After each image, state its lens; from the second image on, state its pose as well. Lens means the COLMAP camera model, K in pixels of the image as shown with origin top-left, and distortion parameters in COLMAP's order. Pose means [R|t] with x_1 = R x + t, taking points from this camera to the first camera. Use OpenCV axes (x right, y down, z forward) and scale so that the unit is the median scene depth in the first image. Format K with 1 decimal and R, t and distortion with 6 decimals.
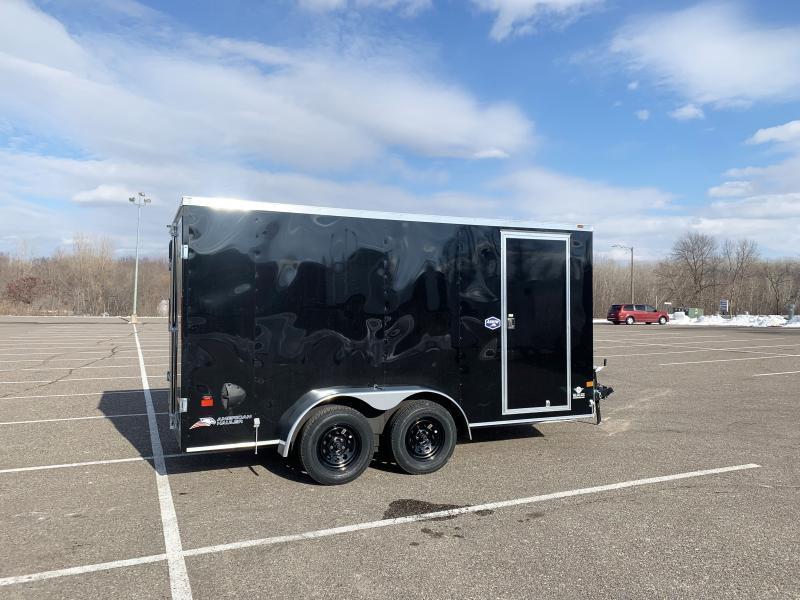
lens RADIAL K [[619.7, 0, 403.3], [0, 619.7, 296.6], [0, 0, 1]] dist [-0.001822, -0.005728]
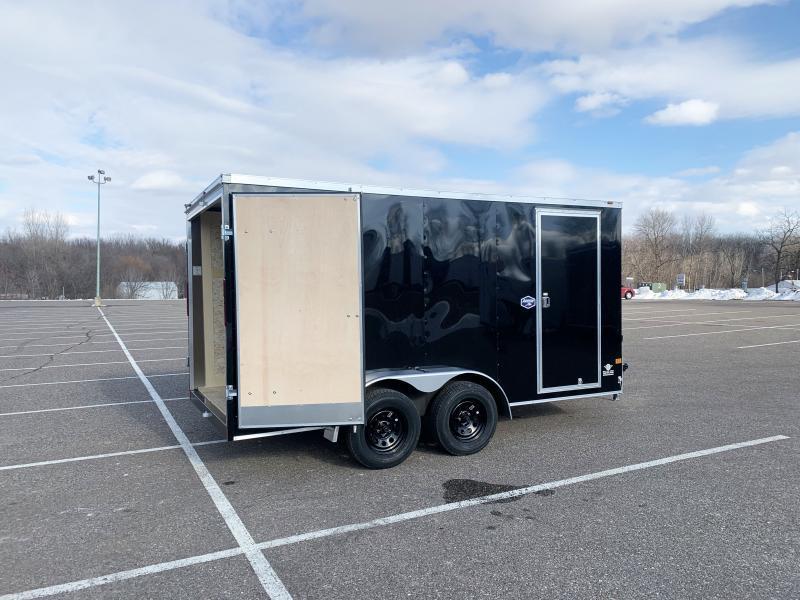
lens RADIAL K [[618.9, 0, 403.5], [0, 618.9, 303.4], [0, 0, 1]] dist [-0.000875, -0.004069]
pose [[0.998074, -0.015024, 0.060186, -0.118860], [0.012225, 0.998838, 0.046608, -0.003451], [-0.060816, -0.045782, 0.997098, 0.028017]]
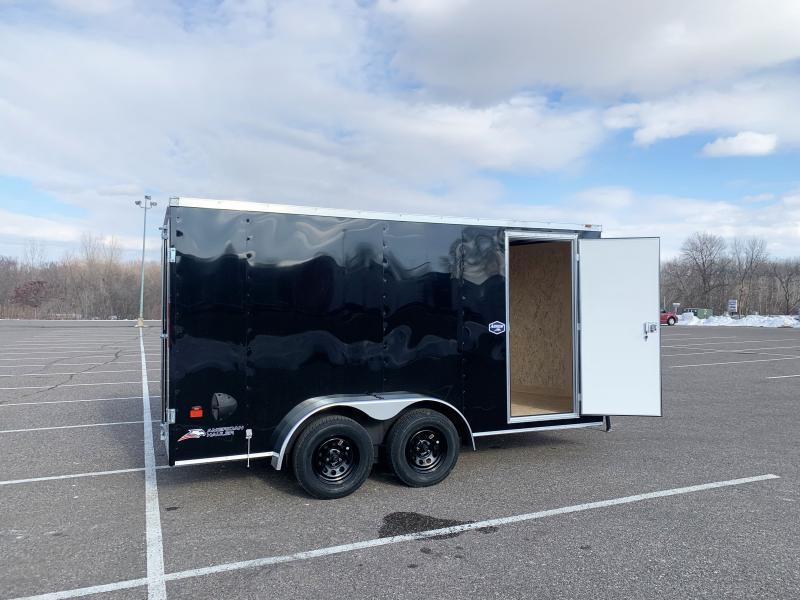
lens RADIAL K [[619.3, 0, 405.3], [0, 619.3, 297.9], [0, 0, 1]] dist [-0.005390, 0.002687]
pose [[0.999949, -0.004991, -0.008806, 0.011769], [0.004985, 0.999987, -0.000668, -0.003436], [0.008810, 0.000624, 0.999961, 0.044334]]
